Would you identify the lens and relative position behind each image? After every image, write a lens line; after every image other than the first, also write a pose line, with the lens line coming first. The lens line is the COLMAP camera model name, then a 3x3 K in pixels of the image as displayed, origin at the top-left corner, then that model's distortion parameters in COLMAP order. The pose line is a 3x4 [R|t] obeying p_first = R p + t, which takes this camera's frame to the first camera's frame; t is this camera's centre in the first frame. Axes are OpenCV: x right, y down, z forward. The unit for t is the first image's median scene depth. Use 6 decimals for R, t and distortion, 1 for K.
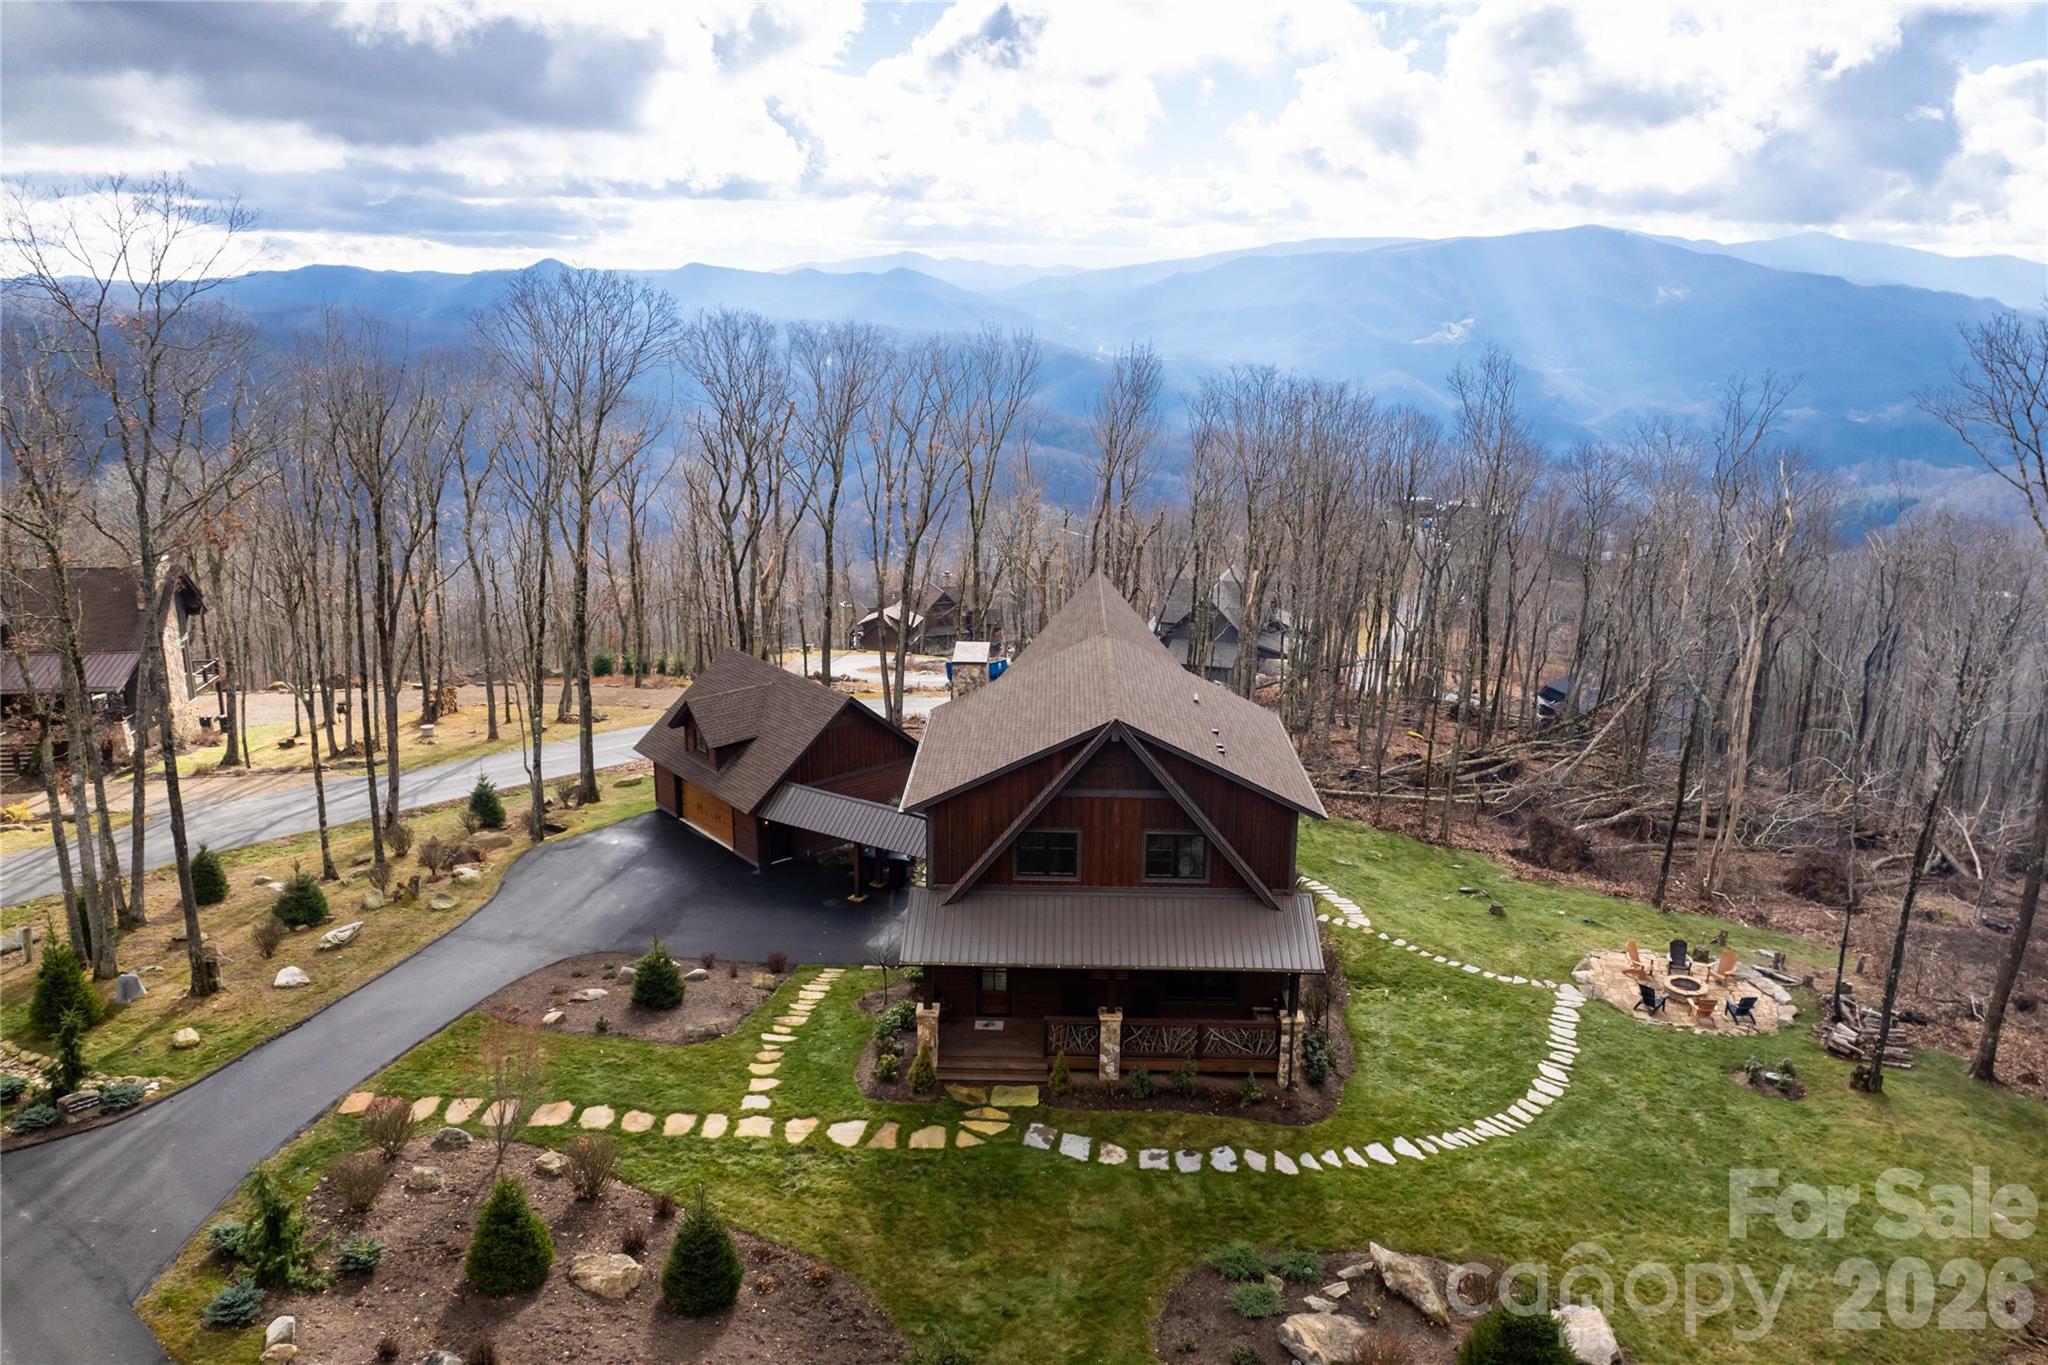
lens RADIAL K [[1444.5, 0, 1021.5], [0, 1444.5, 590.7], [0, 0, 1]] dist [-0.055141, -0.012004]
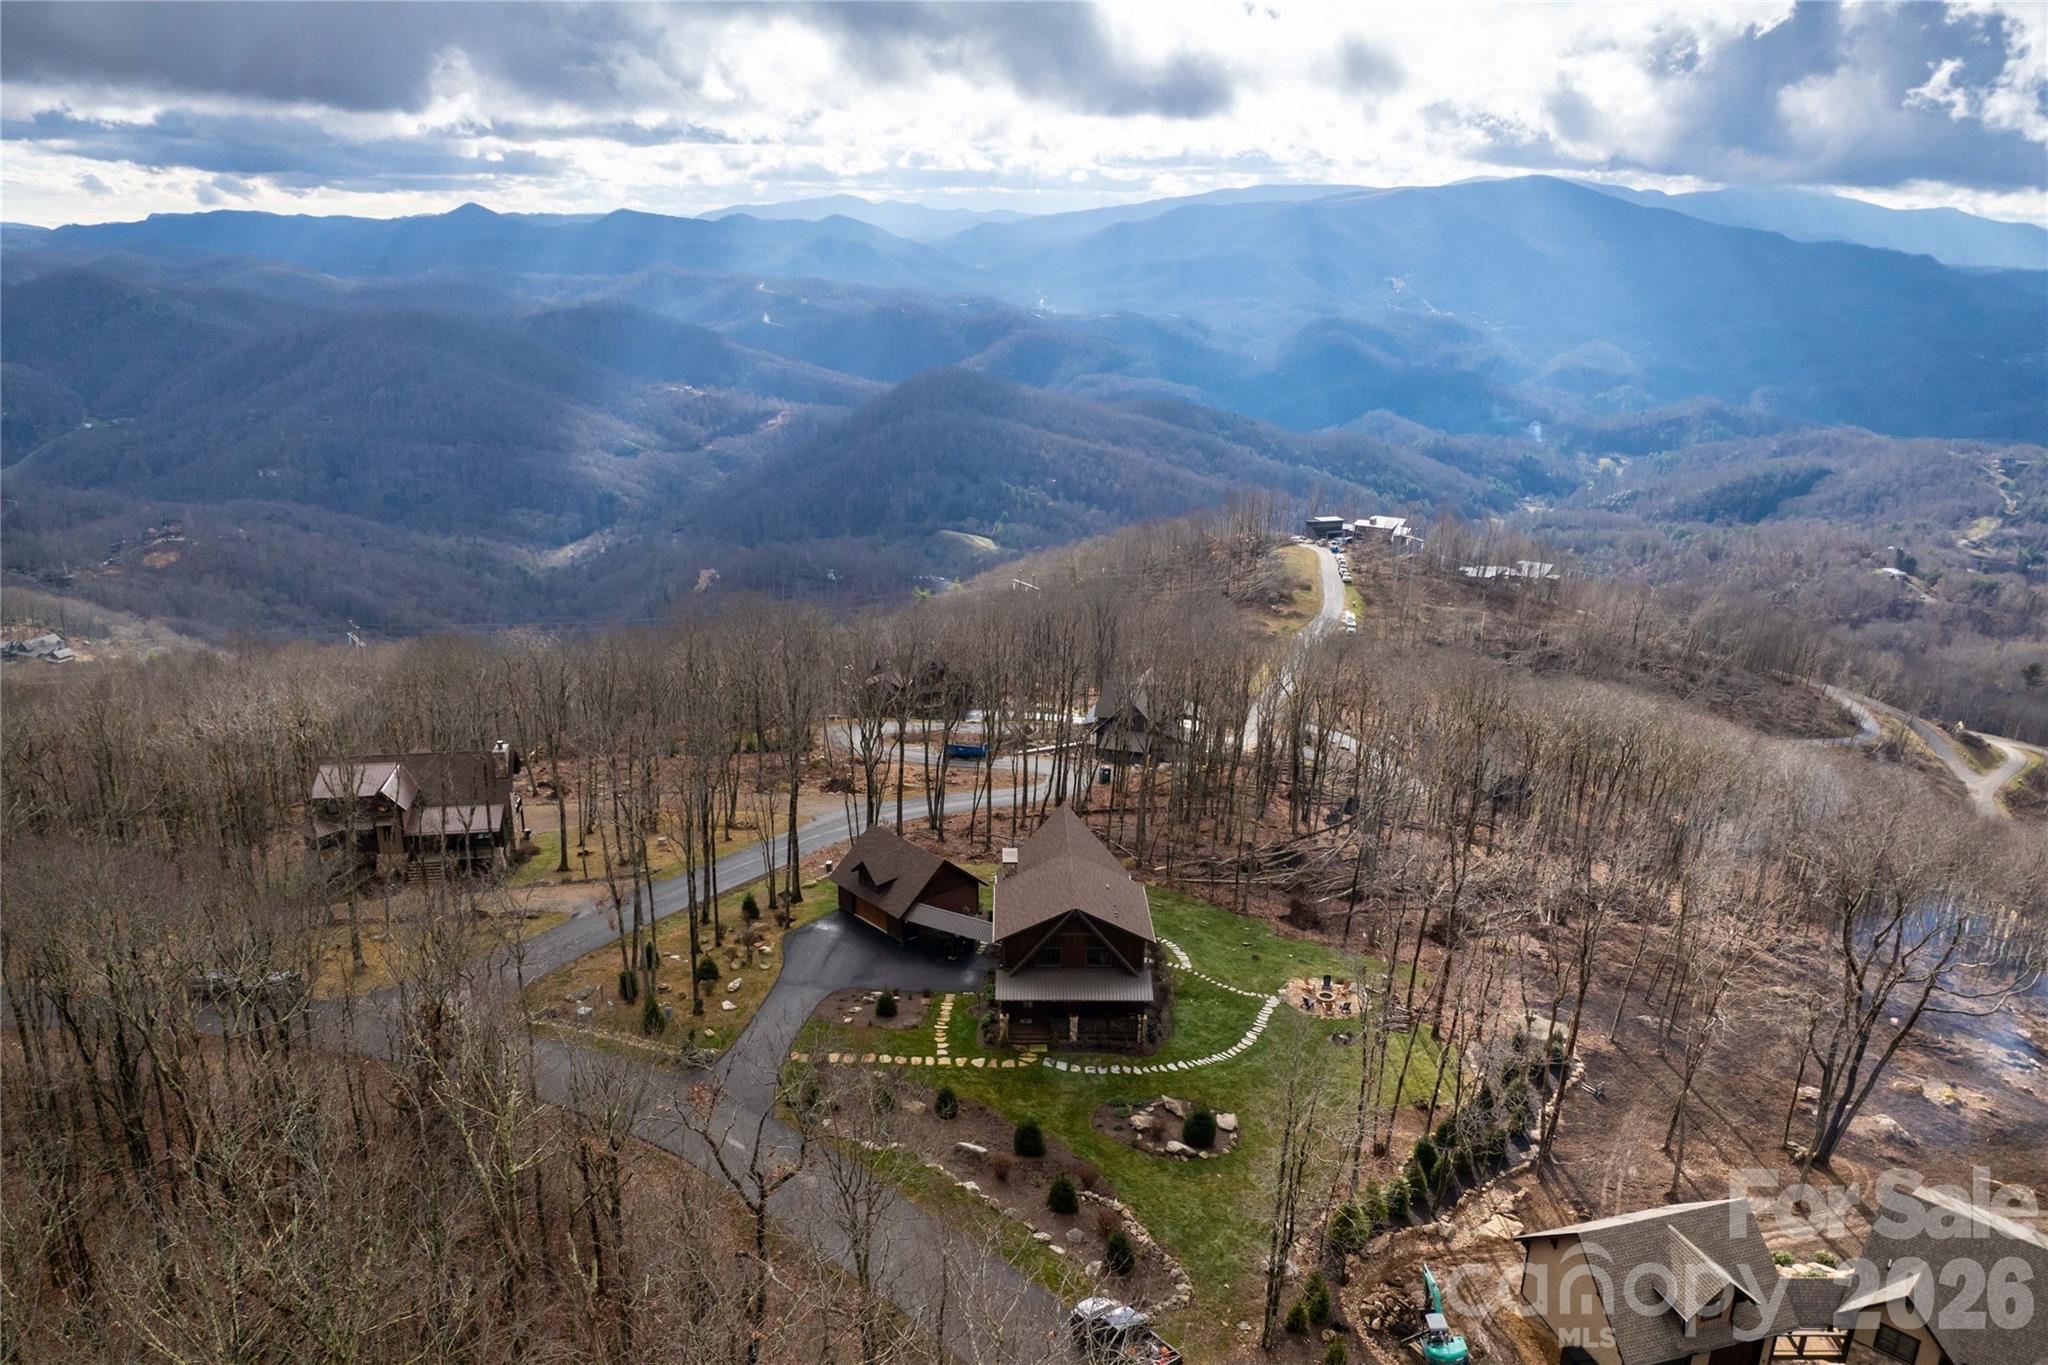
lens RADIAL K [[1444.5, 0, 1022.1], [0, 1444.5, 690.3], [0, 0, 1]] dist [-0.055141, -0.012004]
pose [[0.999121, -0.006712, 0.041377, -0.141840], [0.002555, 0.995014, 0.099705, -0.580501], [-0.041840, -0.099512, 0.994156, -1.605152]]
